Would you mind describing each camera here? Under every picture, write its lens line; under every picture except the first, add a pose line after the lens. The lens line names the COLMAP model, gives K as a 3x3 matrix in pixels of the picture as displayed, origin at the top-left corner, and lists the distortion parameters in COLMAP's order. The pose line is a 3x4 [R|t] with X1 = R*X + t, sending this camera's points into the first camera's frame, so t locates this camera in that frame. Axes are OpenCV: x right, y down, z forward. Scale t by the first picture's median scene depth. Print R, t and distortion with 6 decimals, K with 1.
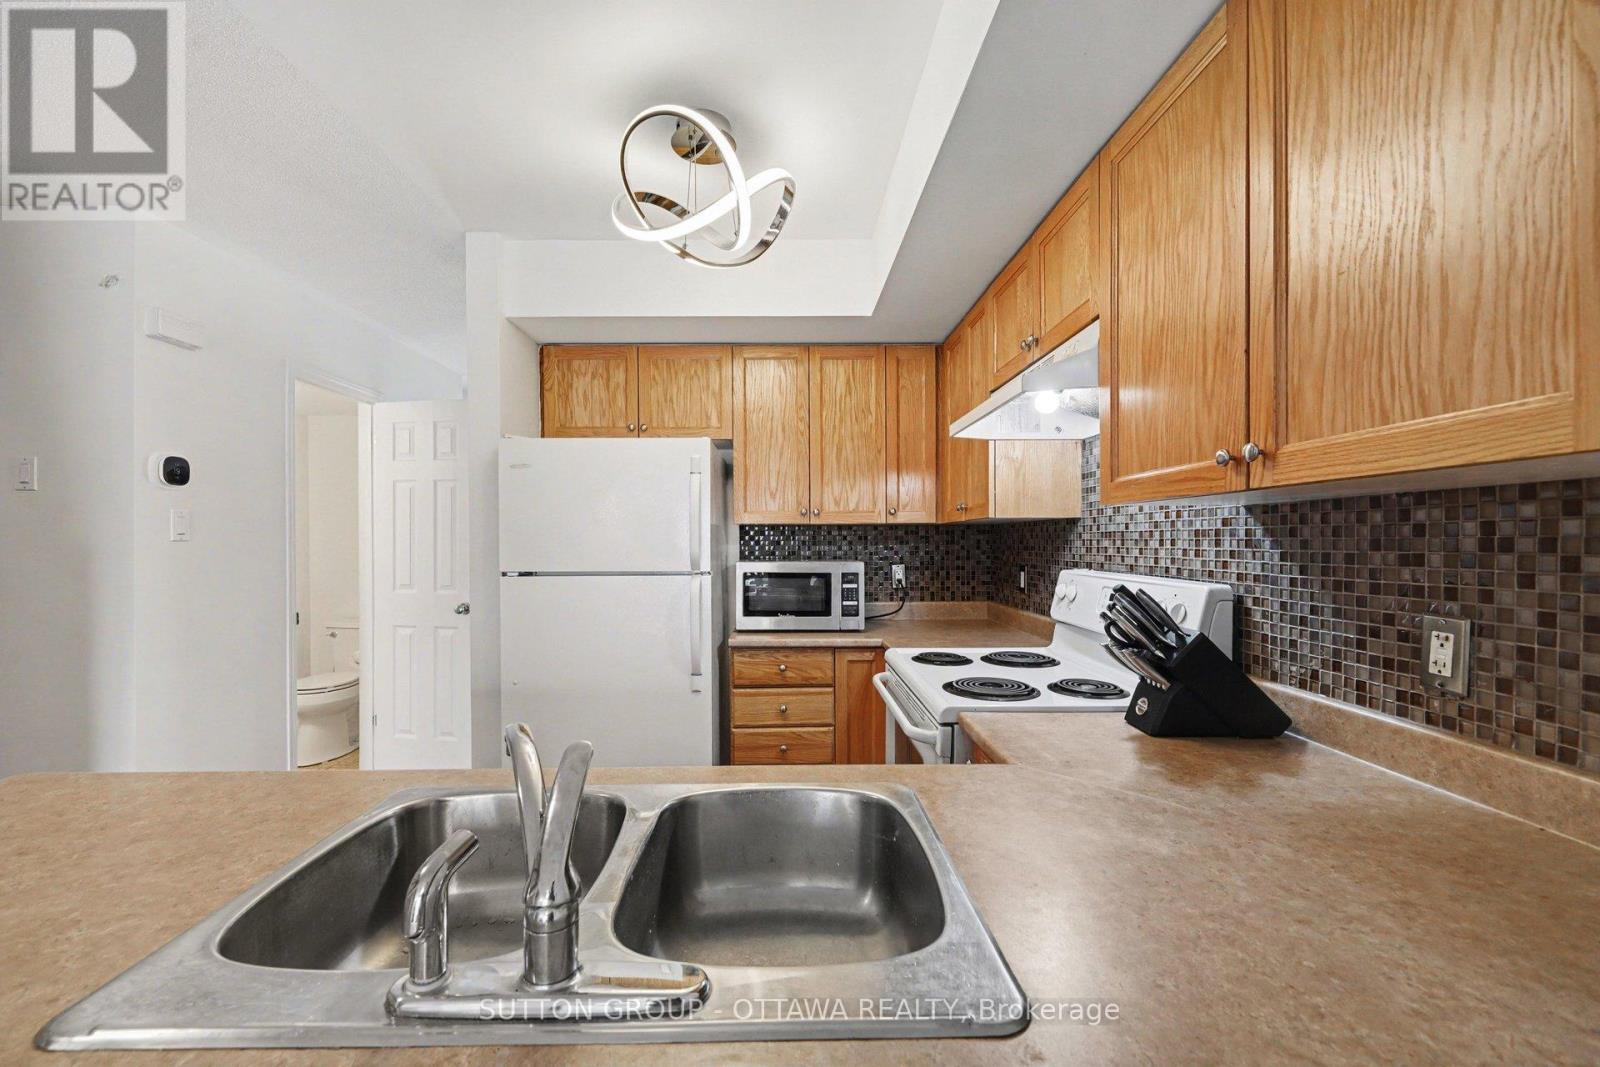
lens RADIAL K [[657.3, 0, 785.7], [0, 657.3, 543.5], [0, 0, 1]] dist [0.002963, 0.000548]
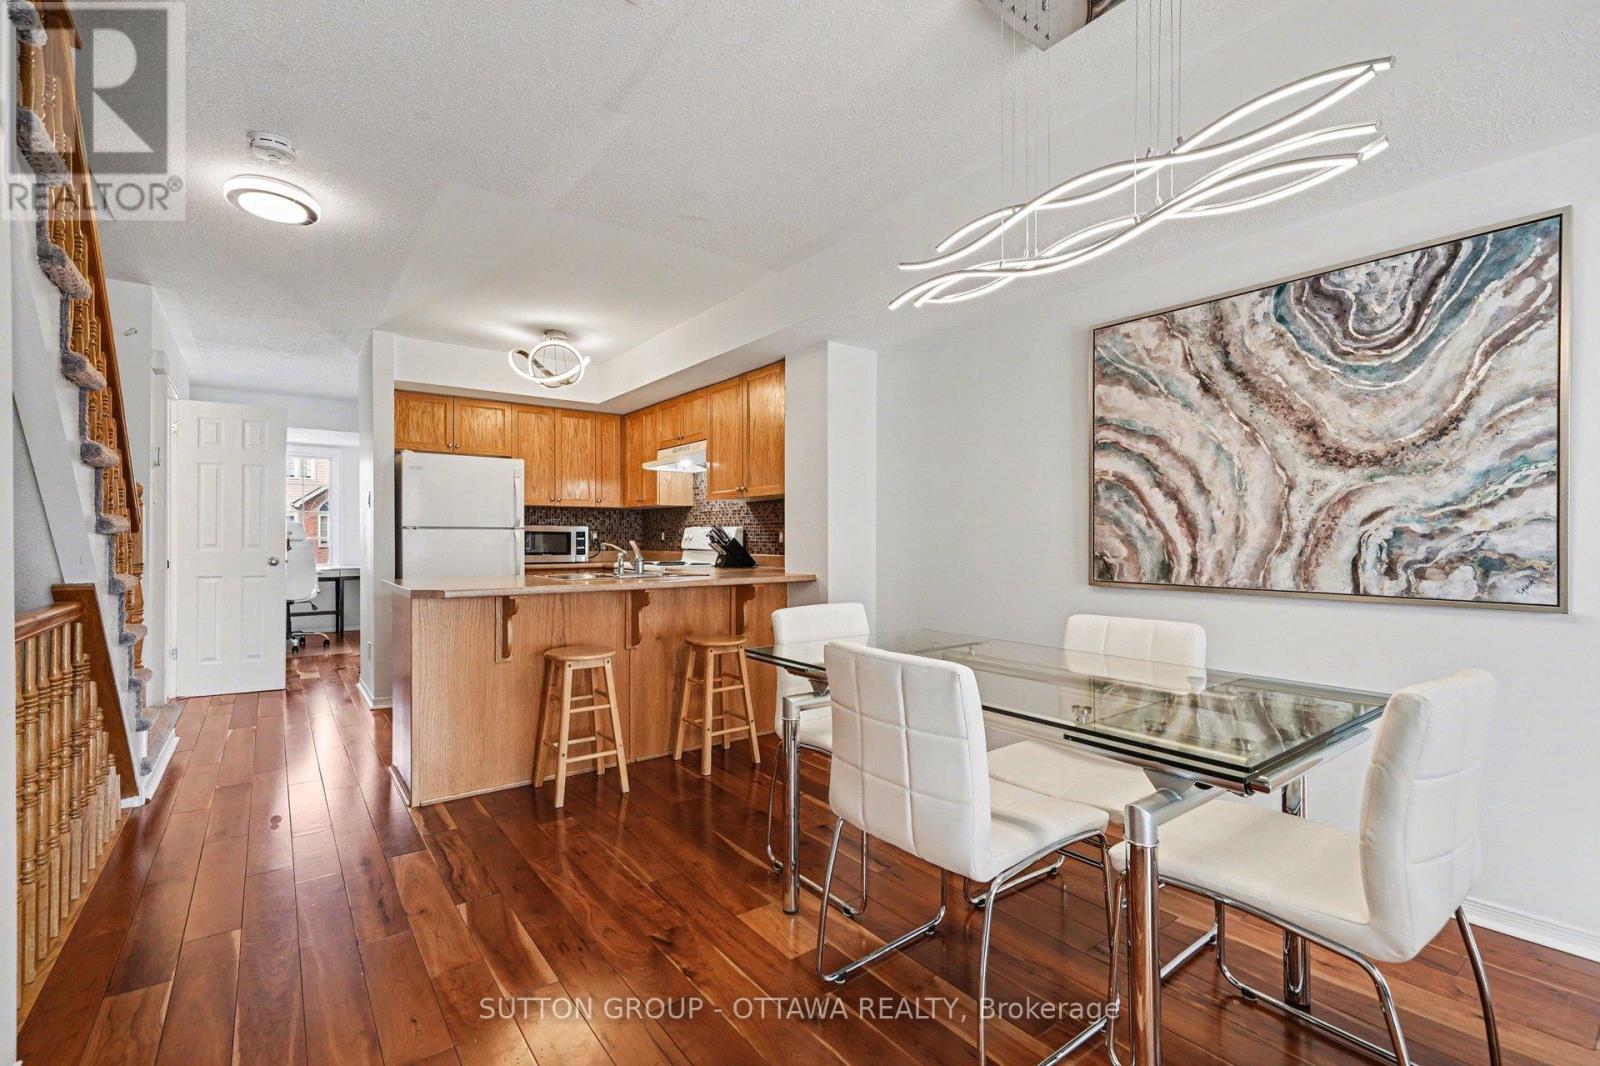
lens RADIAL K [[689.3, 0, 794.7], [0, 689.3, 533.1], [0, 0, 1]] dist [-0.000454, 0.000028]
pose [[0.802278, 0.007816, 0.596900, -0.597407], [-0.001317, 0.999935, -0.011322, 0.069689], [-0.596950, 0.008297, 0.802236, -0.979431]]
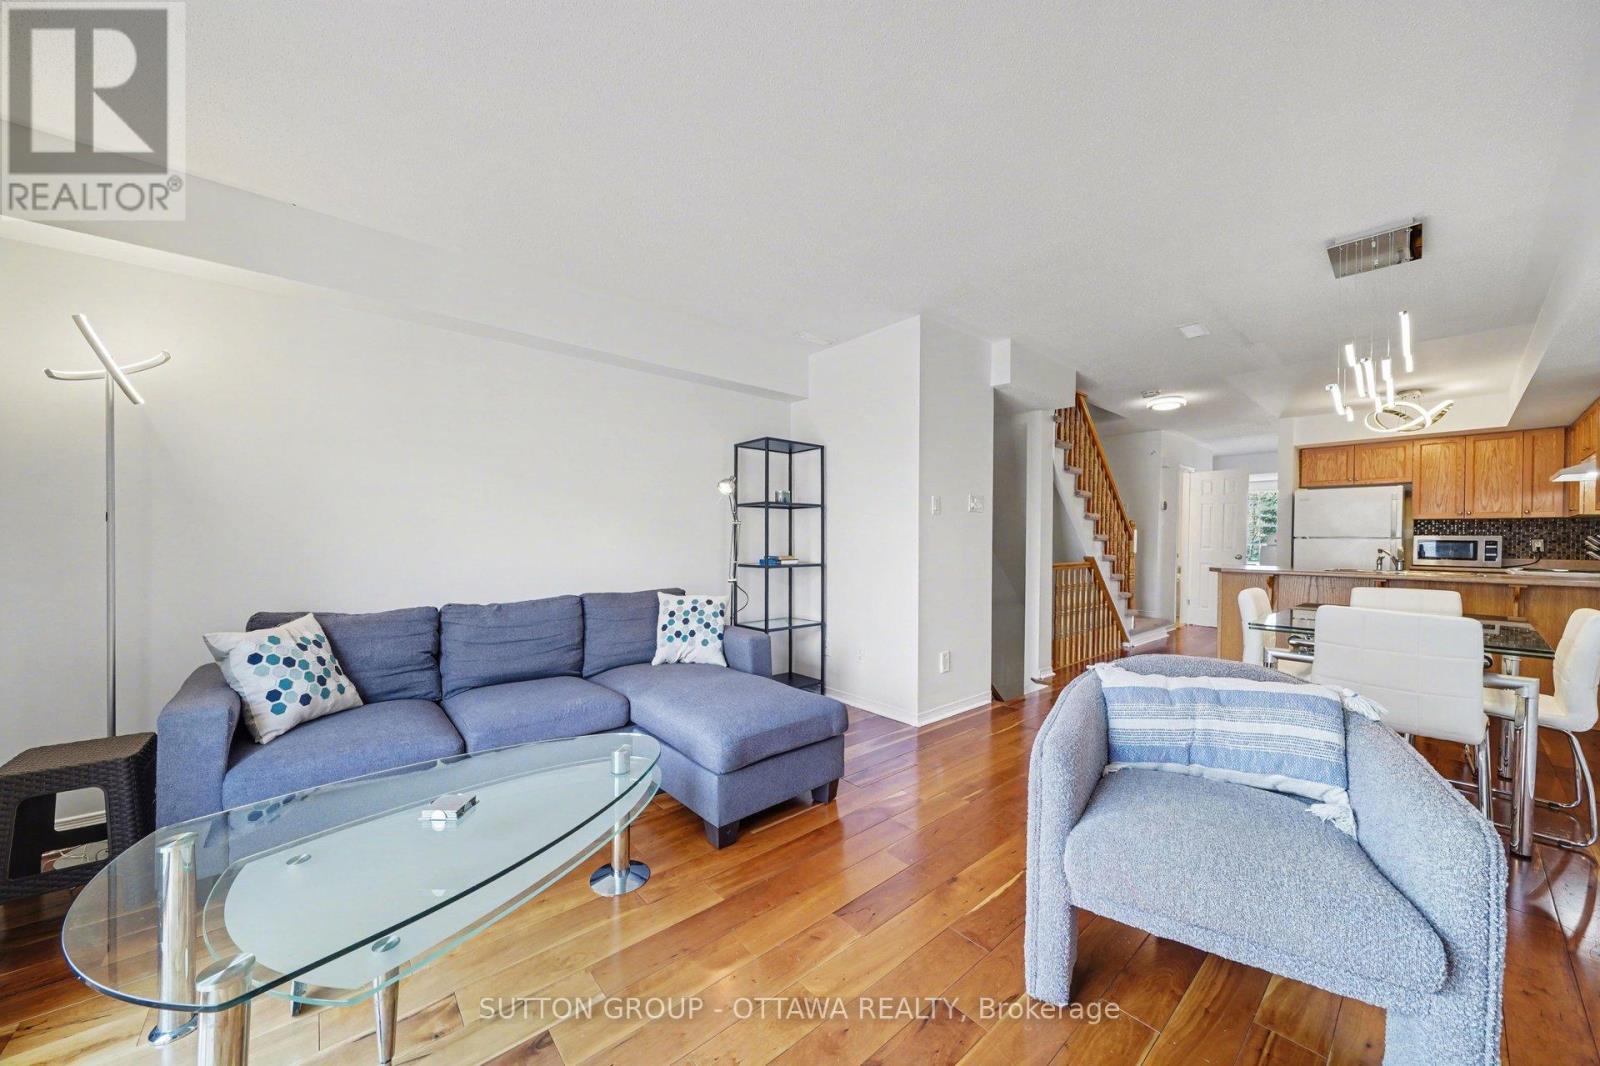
lens RADIAL K [[554.7, 0, 797.2], [0, 554.7, 542.0], [0, 0, 1]] dist [-0.002264, -0.000273]
pose [[0.641662, 0.019732, -0.766734, 0.025542], [-0.020306, 0.999756, 0.008735, 0.079058], [0.766719, 0.009964, 0.641906, -1.917335]]
